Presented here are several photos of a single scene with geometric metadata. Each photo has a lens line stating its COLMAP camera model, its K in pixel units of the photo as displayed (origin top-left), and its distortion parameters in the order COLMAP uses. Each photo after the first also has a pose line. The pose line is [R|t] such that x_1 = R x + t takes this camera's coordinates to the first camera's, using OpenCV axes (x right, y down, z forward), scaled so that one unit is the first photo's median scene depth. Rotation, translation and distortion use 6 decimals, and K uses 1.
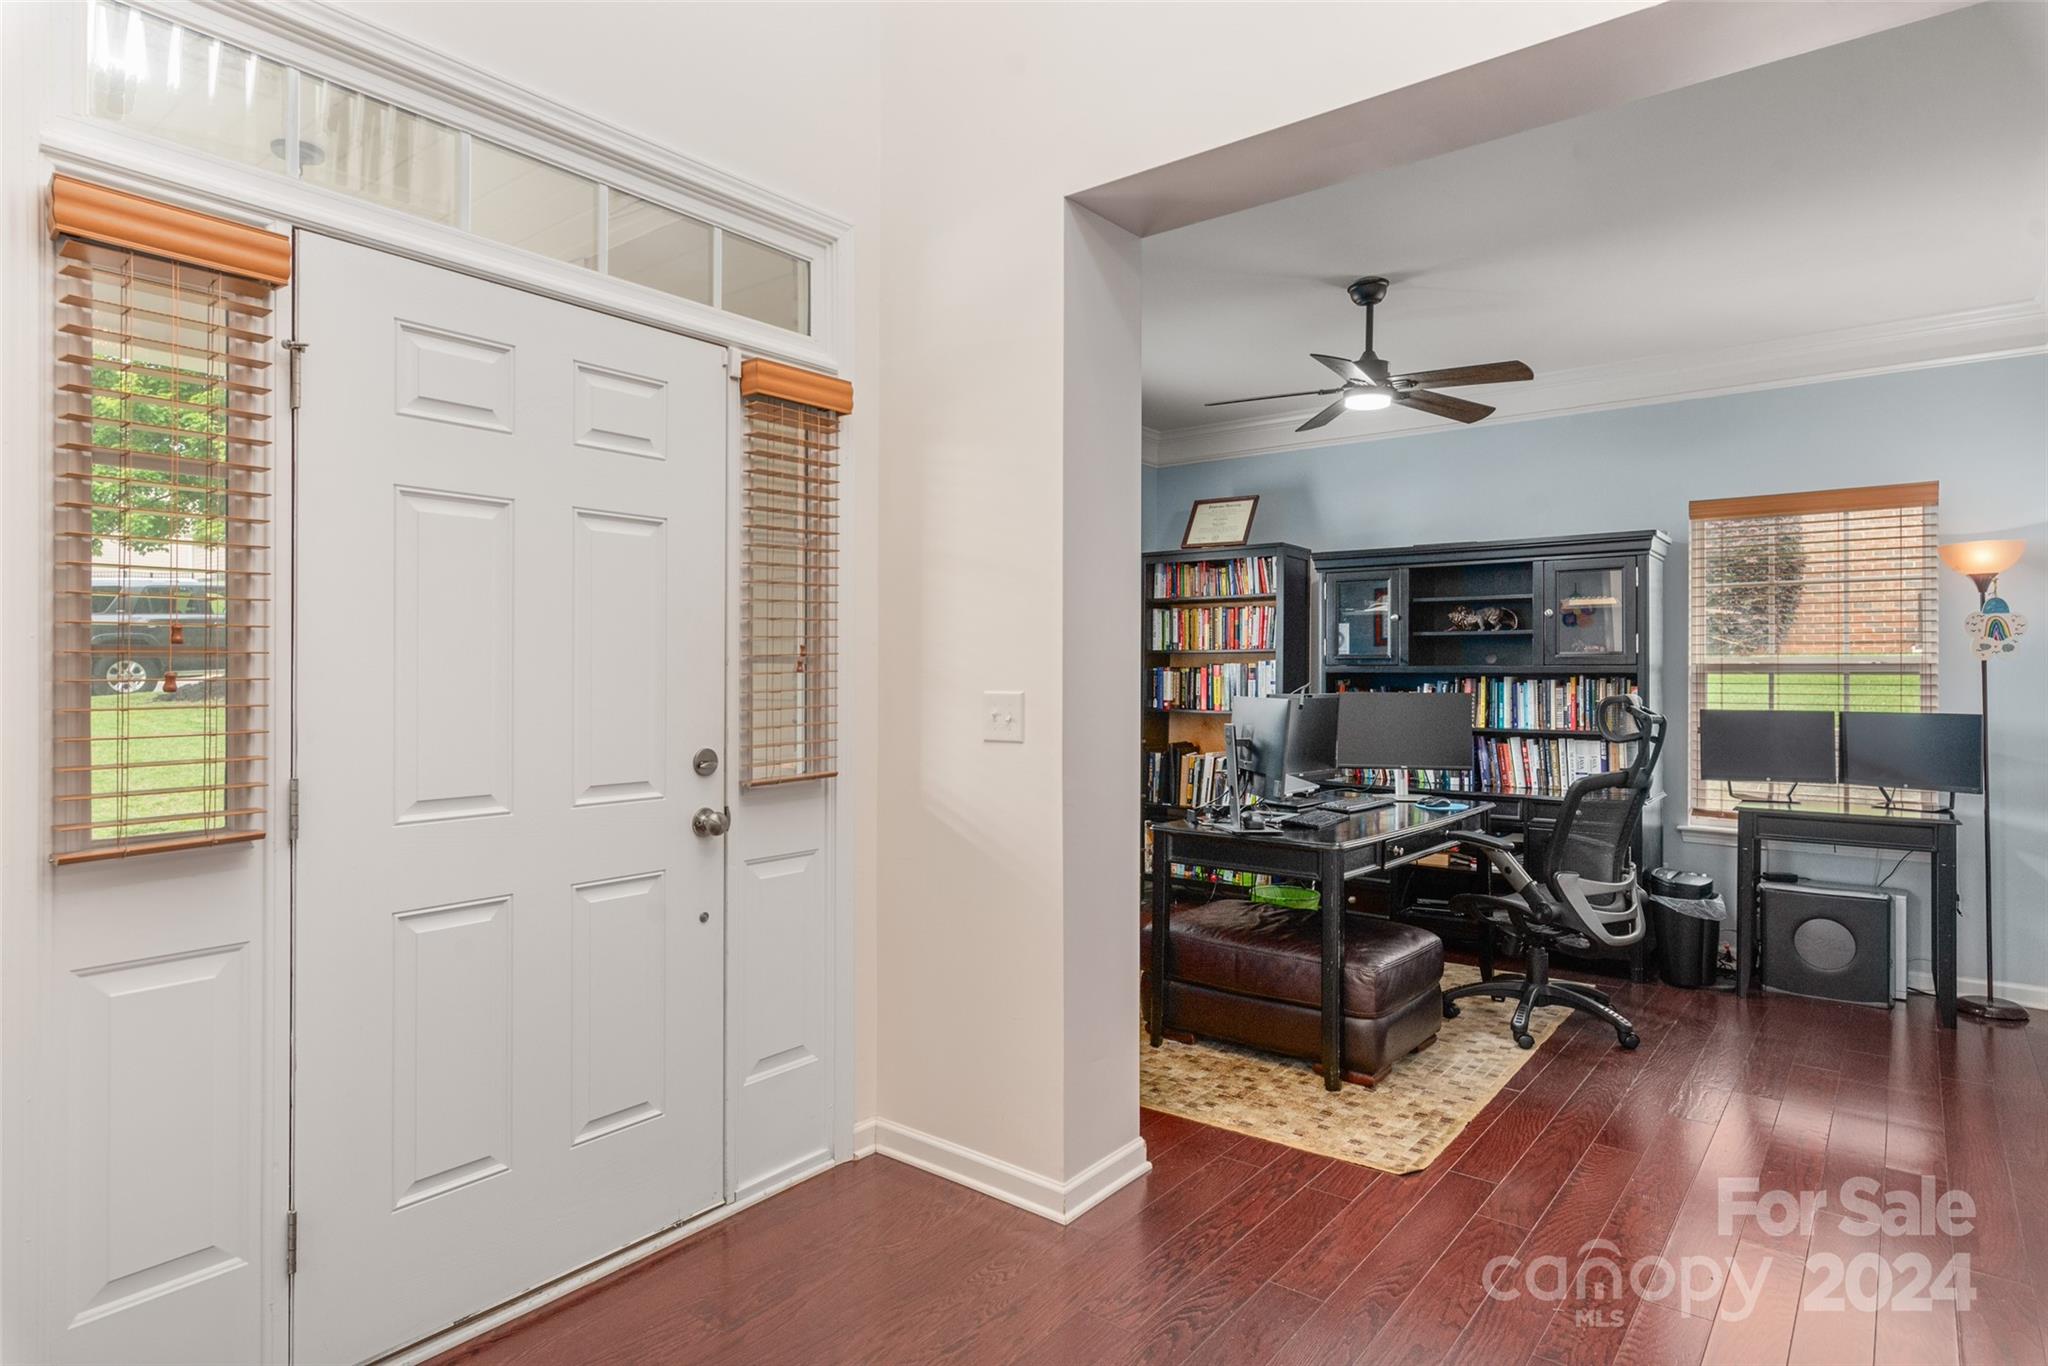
lens RADIAL K [[1132.9, 0, 1023.6], [0, 1132.9, 666.8], [0, 0, 1]] dist [0.014542, -0.000500]
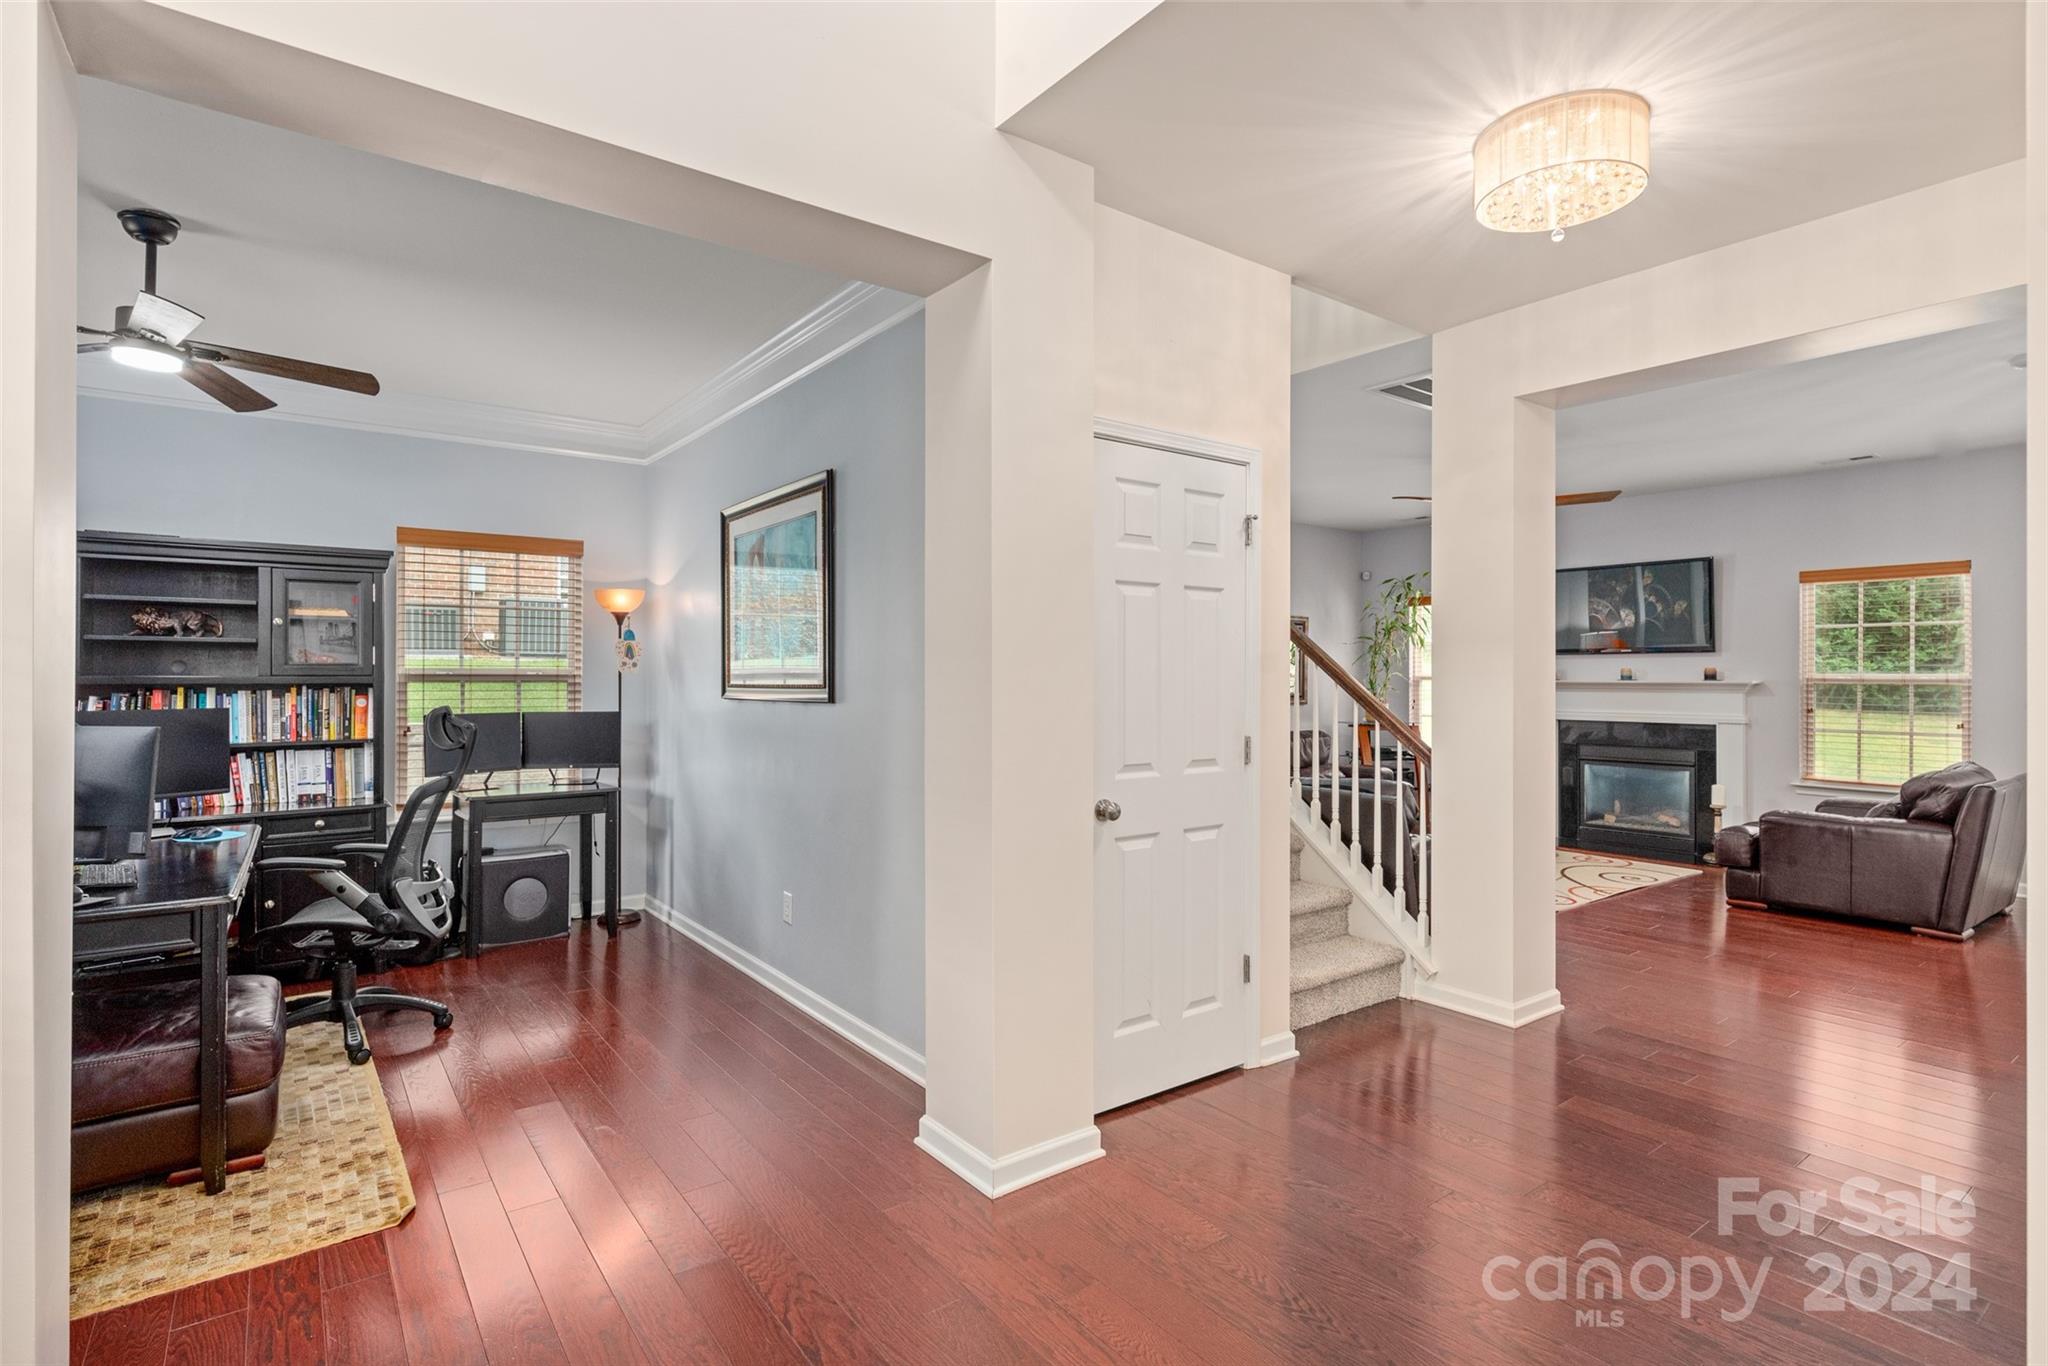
lens RADIAL K [[997.9, 0, 1025.0], [0, 997.9, 673.8], [0, 0, 1]] dist [-0.002491, 0.000445]
pose [[0.262256, -0.000770, 0.964998, -0.206405], [-0.007490, 0.999968, 0.002834, -0.011114], [-0.964969, -0.007972, 0.262242, 0.176105]]
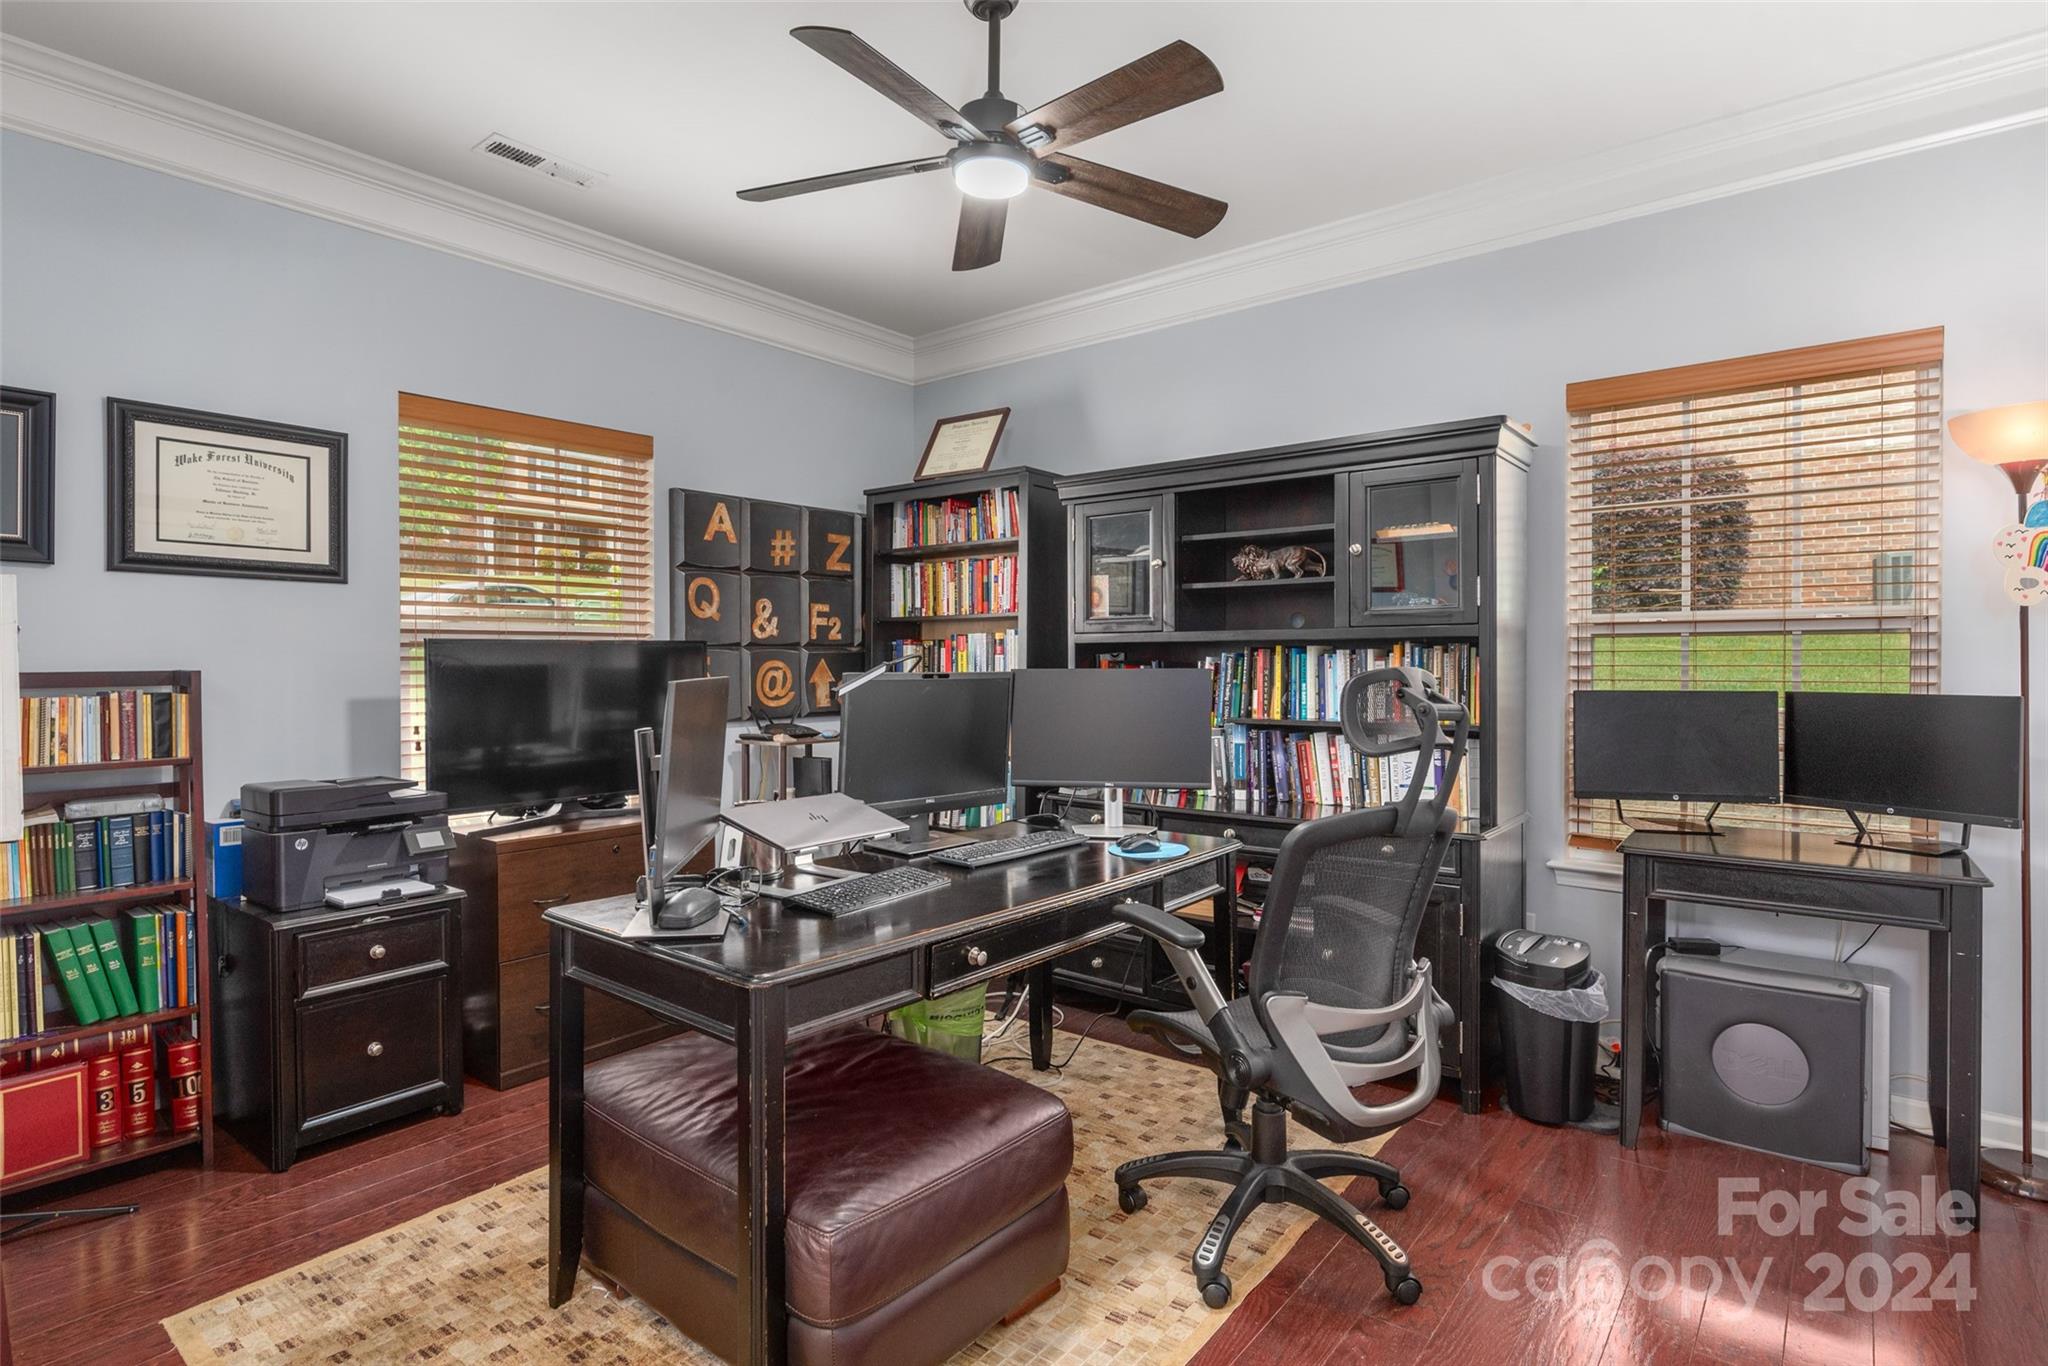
lens RADIAL K [[1043.1, 0, 1024.4], [0, 1043.1, 667.6], [0, 0, 1]] dist [0.002805, 0.001193]
pose [[0.999913, -0.007787, -0.010616, 0.294486], [0.007943, 0.999861, 0.014686, 0.013109], [0.010500, -0.014769, 0.999836, 0.409633]]
